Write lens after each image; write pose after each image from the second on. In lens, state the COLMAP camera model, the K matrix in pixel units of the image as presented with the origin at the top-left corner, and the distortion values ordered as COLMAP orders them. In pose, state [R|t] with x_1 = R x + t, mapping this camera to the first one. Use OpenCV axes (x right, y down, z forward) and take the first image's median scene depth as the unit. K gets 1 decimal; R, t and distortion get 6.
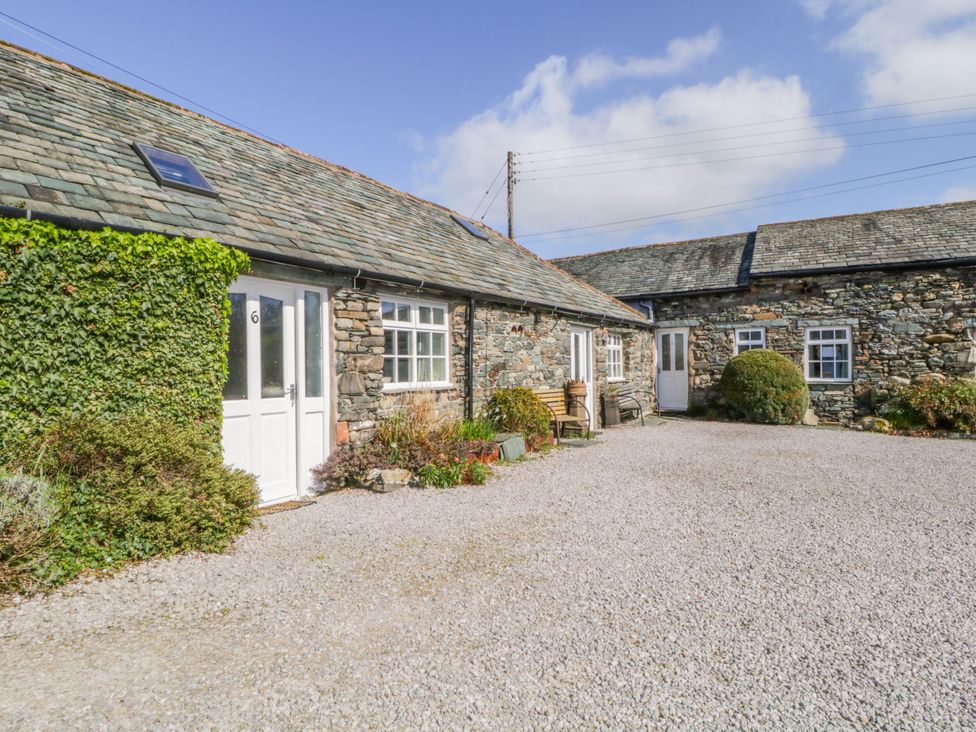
lens RADIAL K [[510.0, 0, 487.5], [0, 510.0, 369.0], [0, 0, 1]] dist [0.000156, -0.011141]
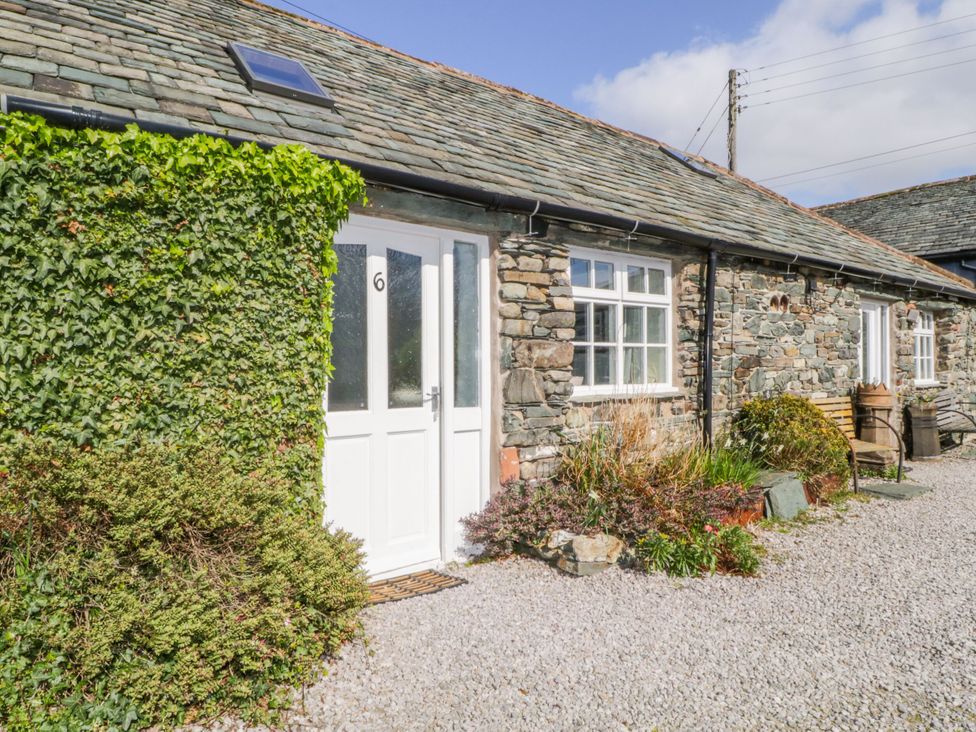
lens RADIAL K [[510.0, 0, 484.4], [0, 510.0, 367.6], [0, 0, 1]] dist [0.000156, -0.011141]
pose [[0.945958, 0.008542, -0.324178, -0.111362], [-0.006494, 0.999952, 0.007398, 0.000528], [0.324225, -0.004893, 0.945967, 0.397059]]
